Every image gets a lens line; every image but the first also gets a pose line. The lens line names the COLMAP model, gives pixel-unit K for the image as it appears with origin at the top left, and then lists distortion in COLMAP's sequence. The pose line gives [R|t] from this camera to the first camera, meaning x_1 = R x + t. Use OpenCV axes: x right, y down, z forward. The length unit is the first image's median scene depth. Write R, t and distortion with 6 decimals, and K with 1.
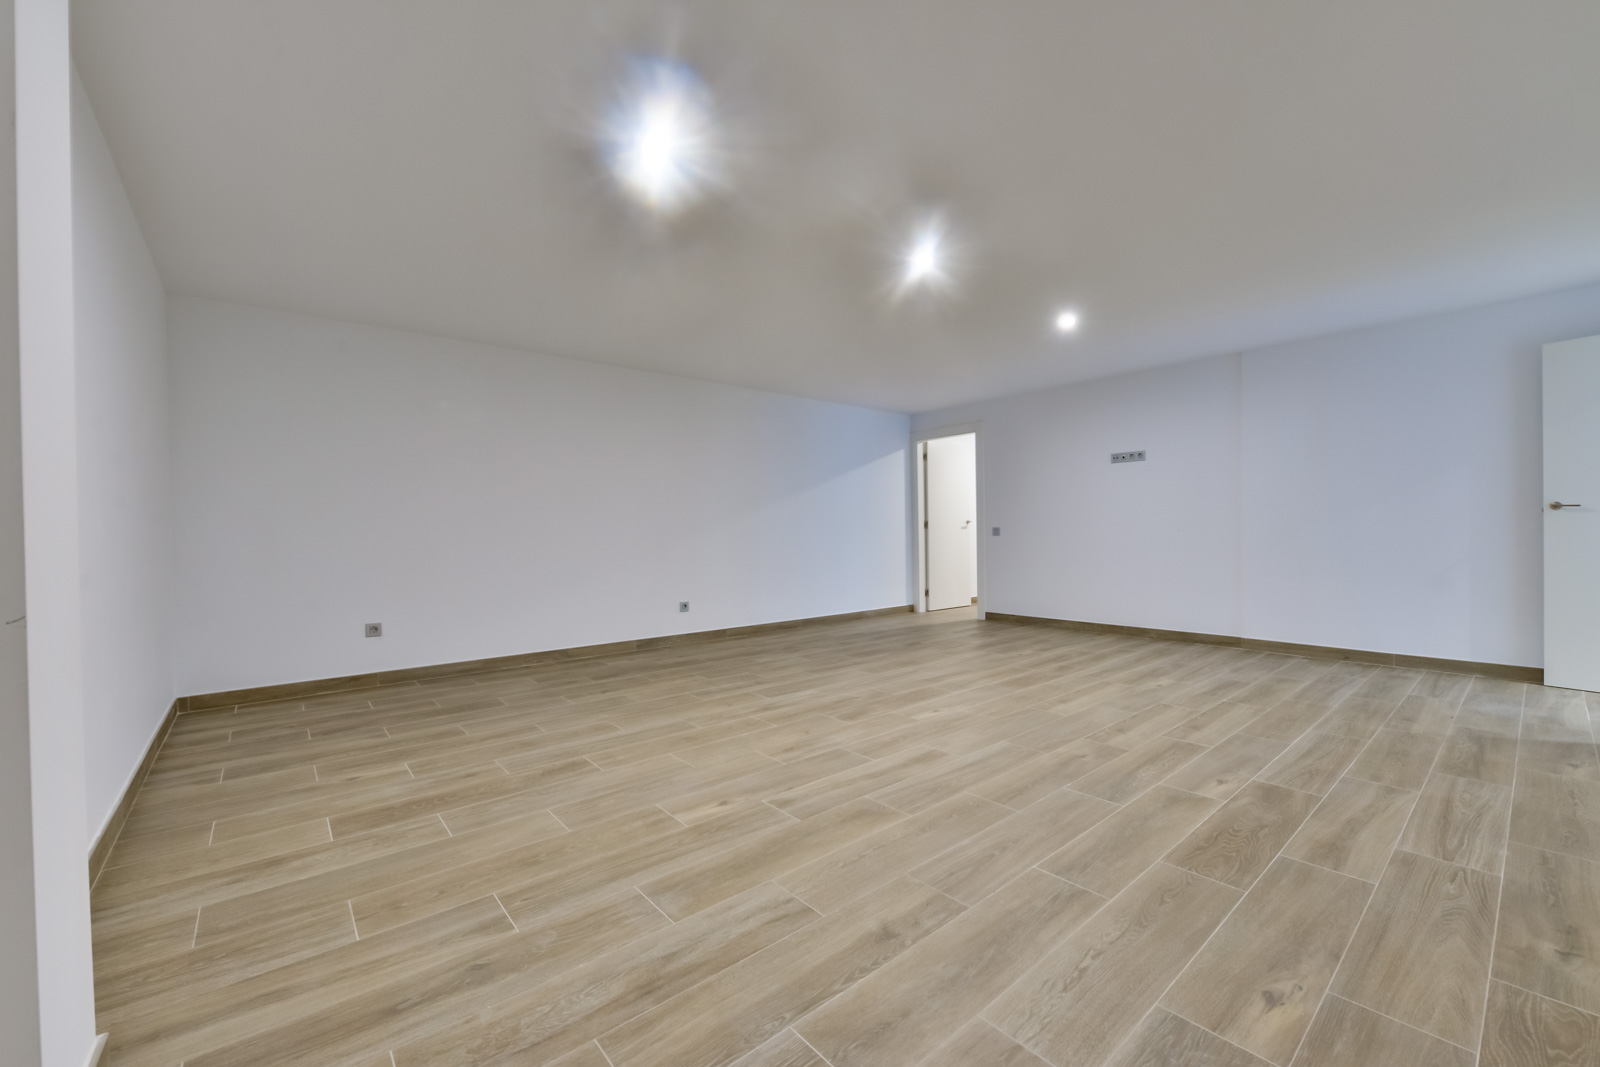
lens RADIAL K [[640.0, 0, 804.9], [0, 640.0, 540.6], [0, 0, 1]] dist [-0.014174, -0.000241]
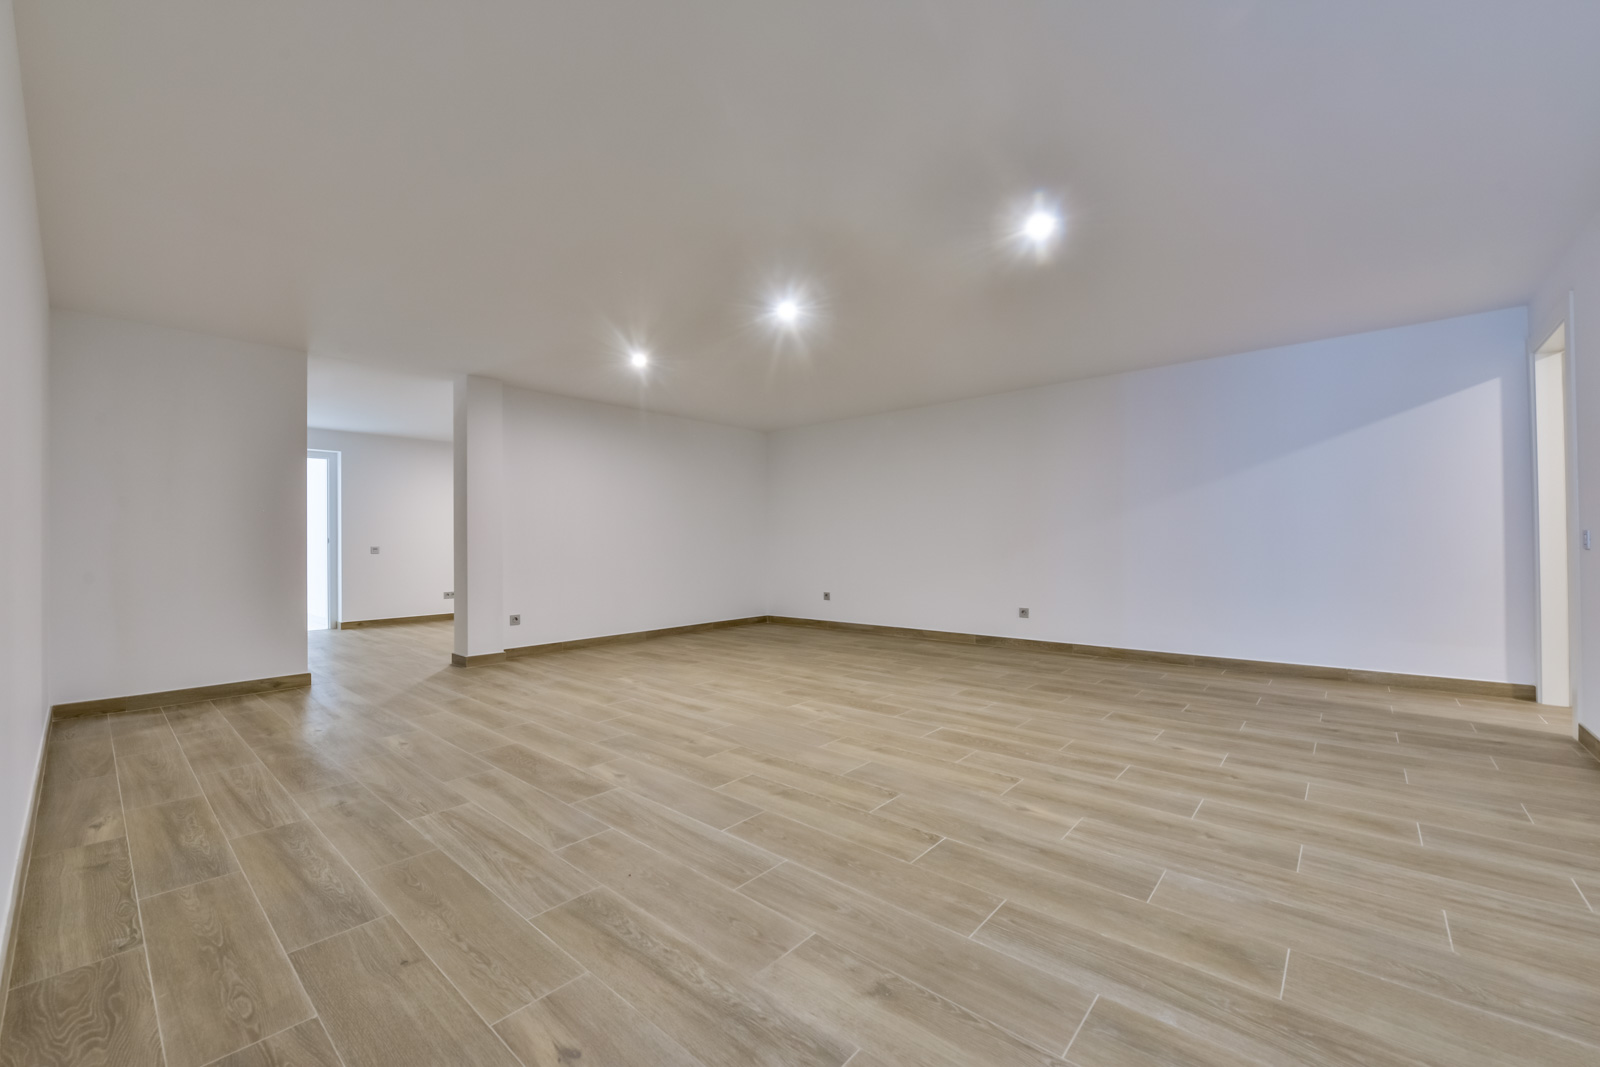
lens RADIAL K [[640.0, 0, 804.9], [0, 640.0, 540.6], [0, 0, 1]] dist [-0.014174, -0.000241]
pose [[0.152729, 0.008002, -0.988236, 1.649463], [-0.006685, 0.999953, 0.007064, -0.037940], [0.988246, 0.005527, 0.152775, 1.048286]]
